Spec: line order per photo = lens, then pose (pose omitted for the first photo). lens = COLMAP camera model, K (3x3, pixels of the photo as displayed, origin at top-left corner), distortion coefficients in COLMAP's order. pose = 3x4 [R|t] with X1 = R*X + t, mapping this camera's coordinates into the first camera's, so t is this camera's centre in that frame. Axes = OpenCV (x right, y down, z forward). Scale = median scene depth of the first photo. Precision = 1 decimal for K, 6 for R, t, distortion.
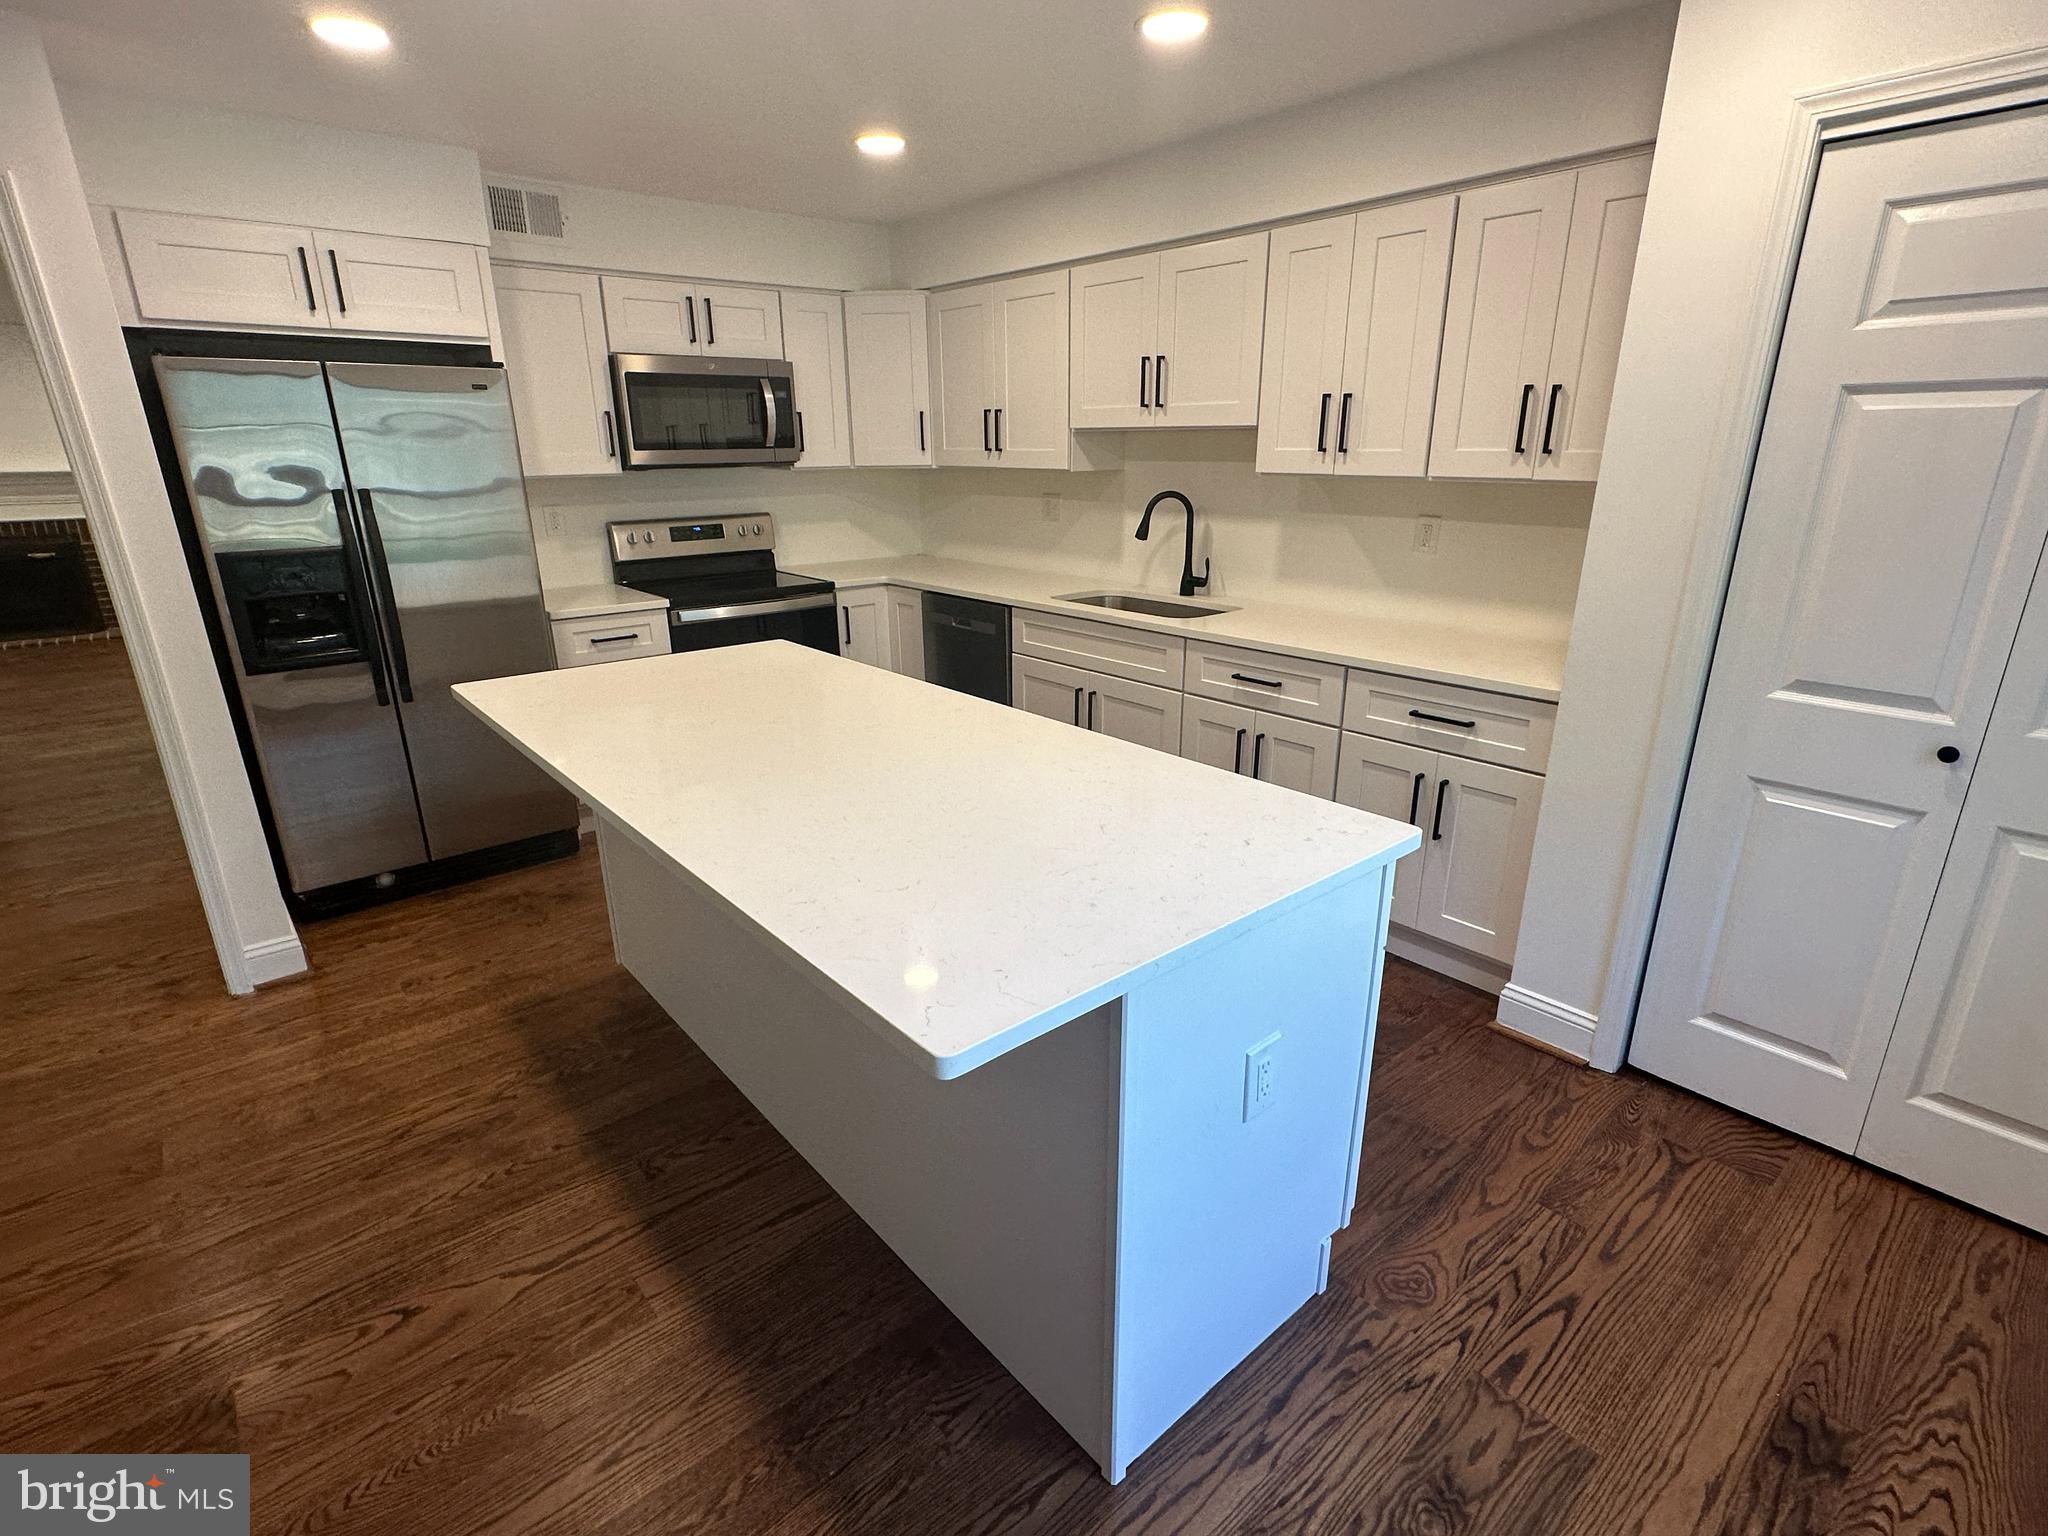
lens RADIAL K [[997.9, 0, 1017.3], [0, 997.9, 773.5], [0, 0, 1]] dist [-0.003154, 0.000191]
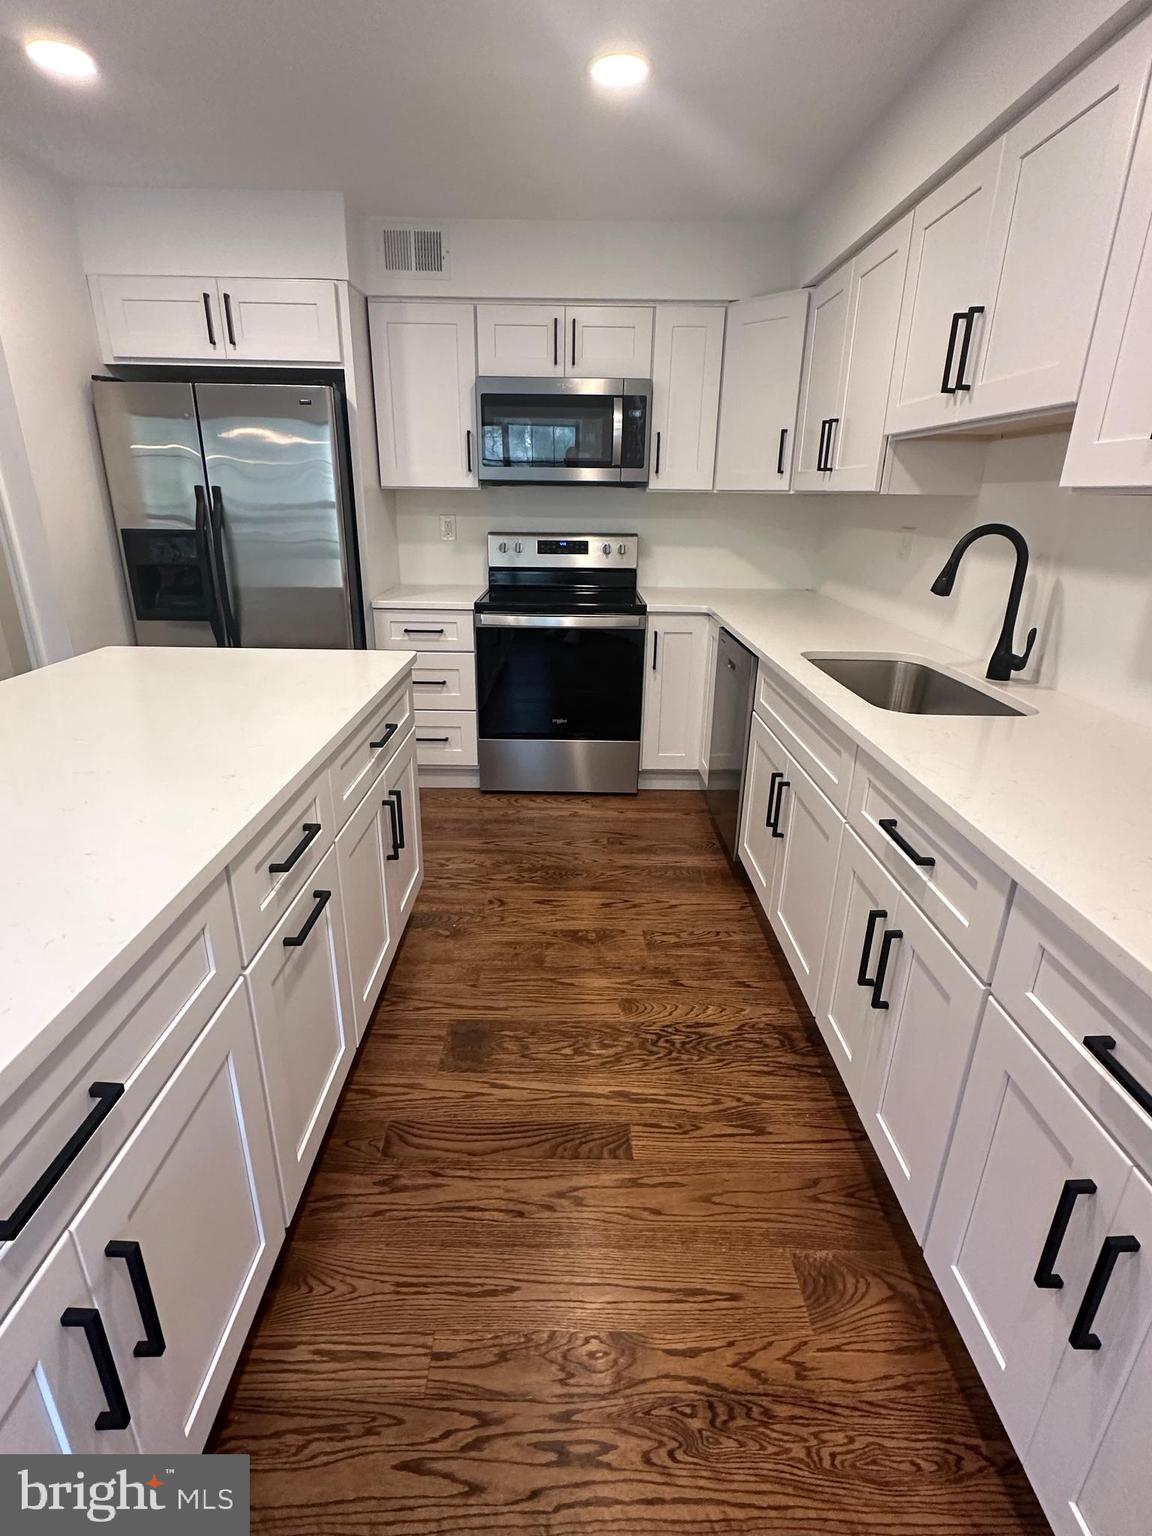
lens RADIAL K [[748.4, 0, 569.8], [0, 748.4, 762.6], [0, 0, 1]] dist [-0.003154, 0.000191]
pose [[0.763247, 0.237001, -0.601070, 0.270612], [-0.224008, 0.969659, 0.097887, -0.108489], [0.606032, 0.059933, 0.793179, 0.422383]]
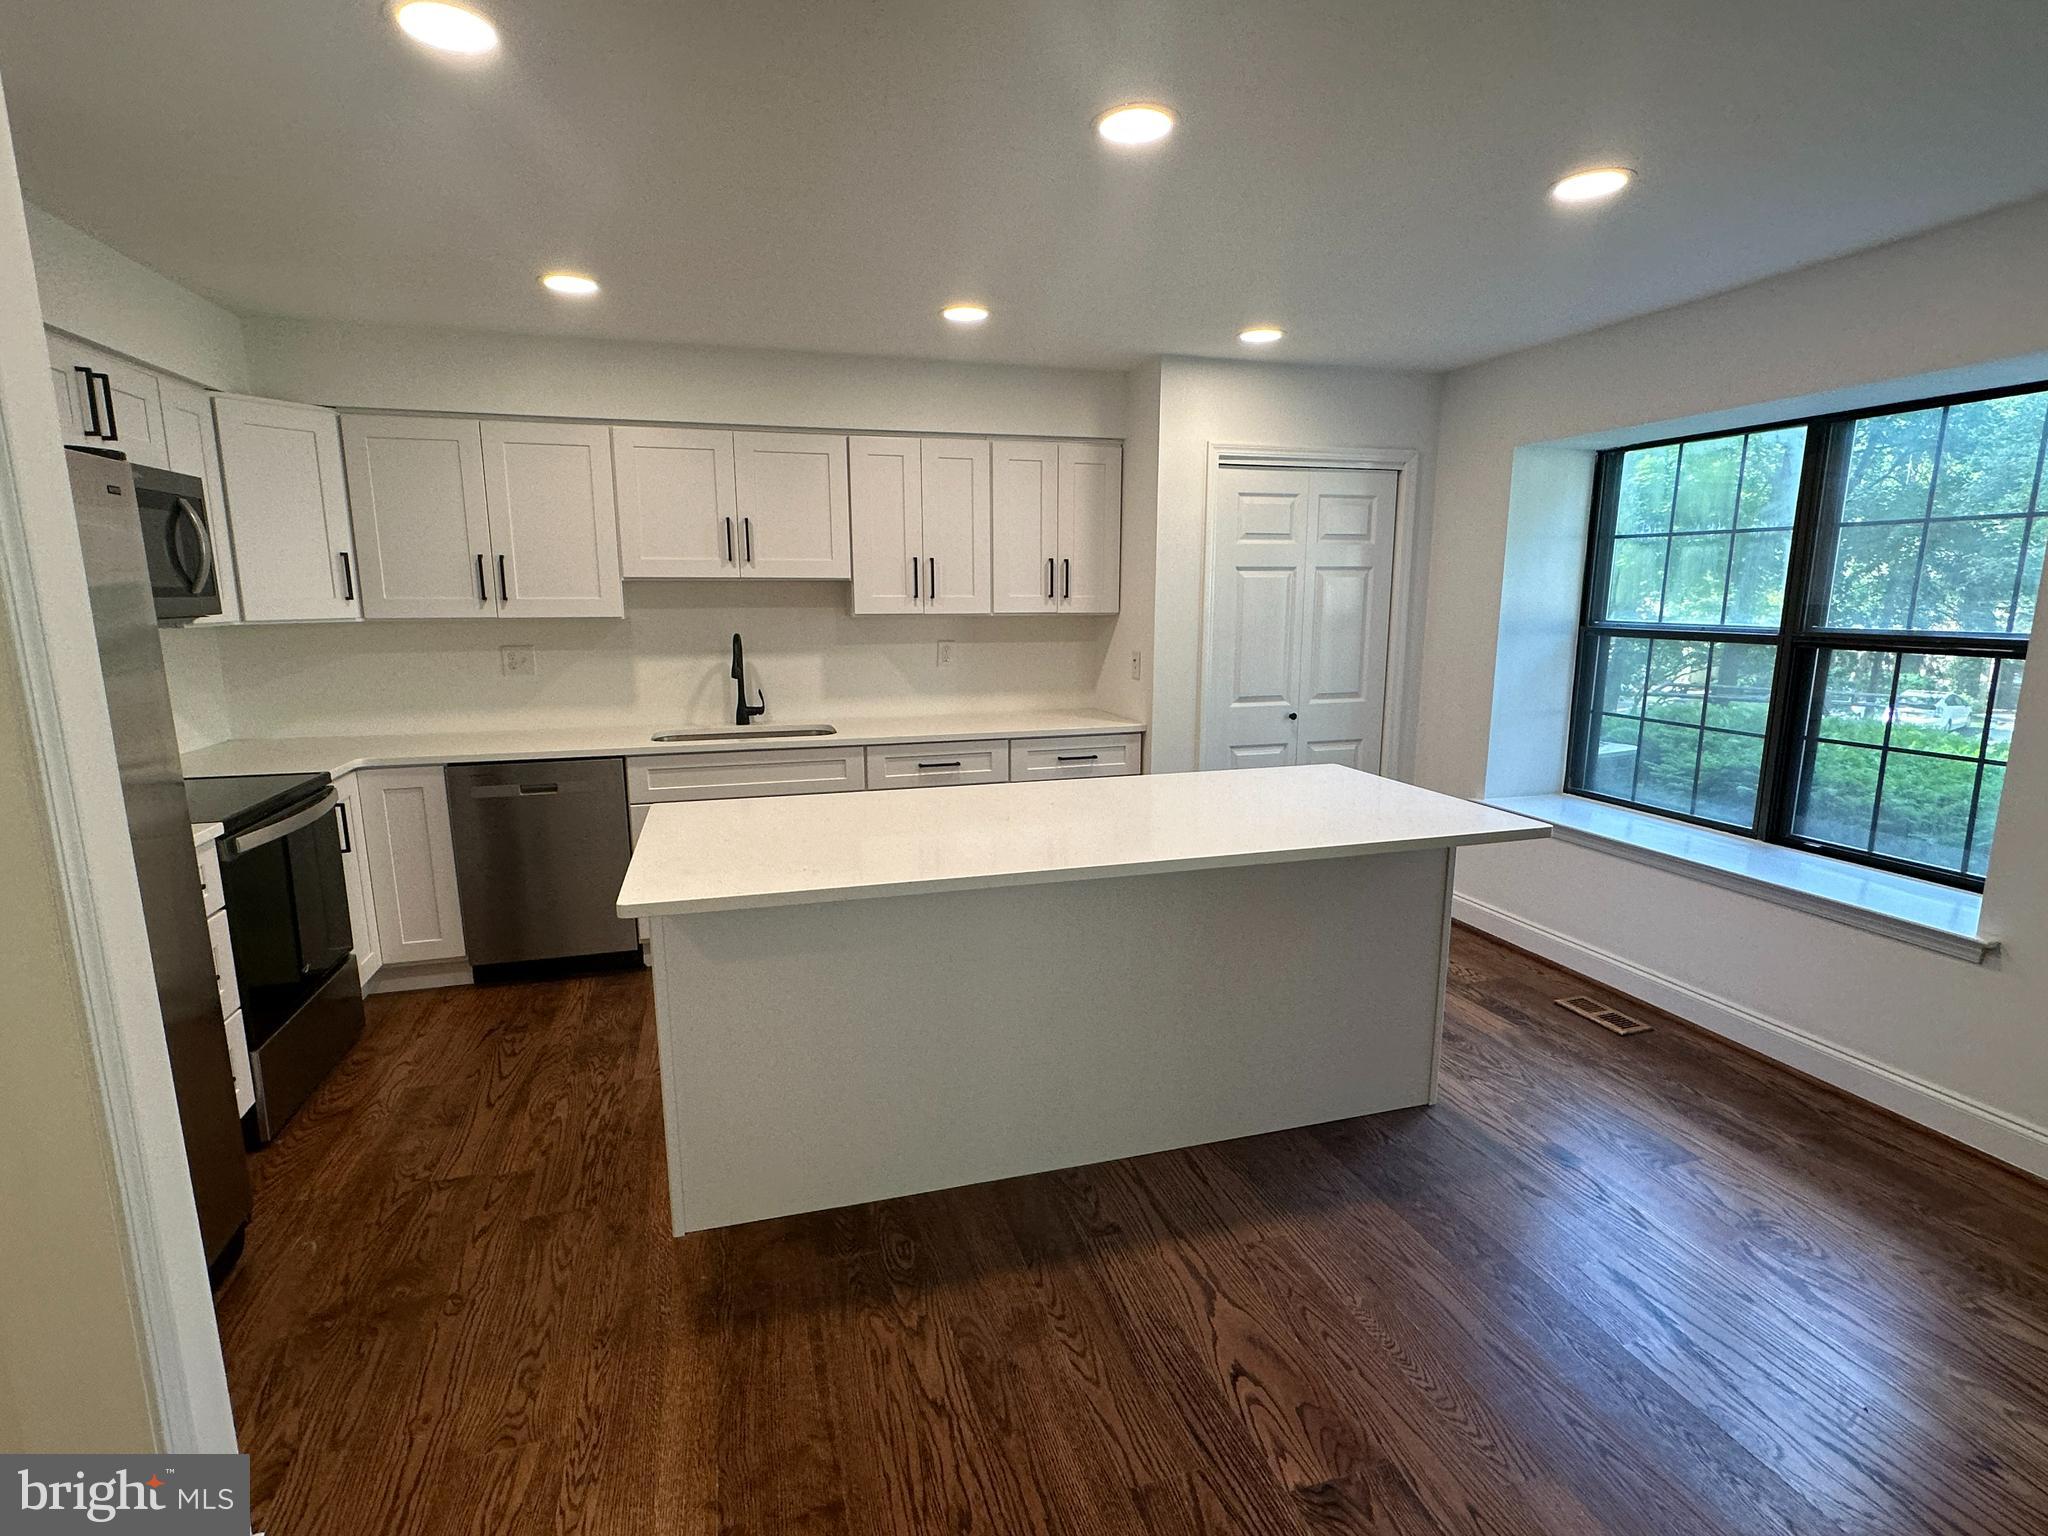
lens RADIAL K [[997.9, 0, 1021.7], [0, 997.9, 774.0], [0, 0, 1]] dist [-0.003154, 0.000191]
pose [[0.399752, -0.160562, 0.902451, -0.721513], [0.288595, 0.956514, 0.042344, -0.084586], [-0.870007, 0.243516, 0.428706, 0.272163]]
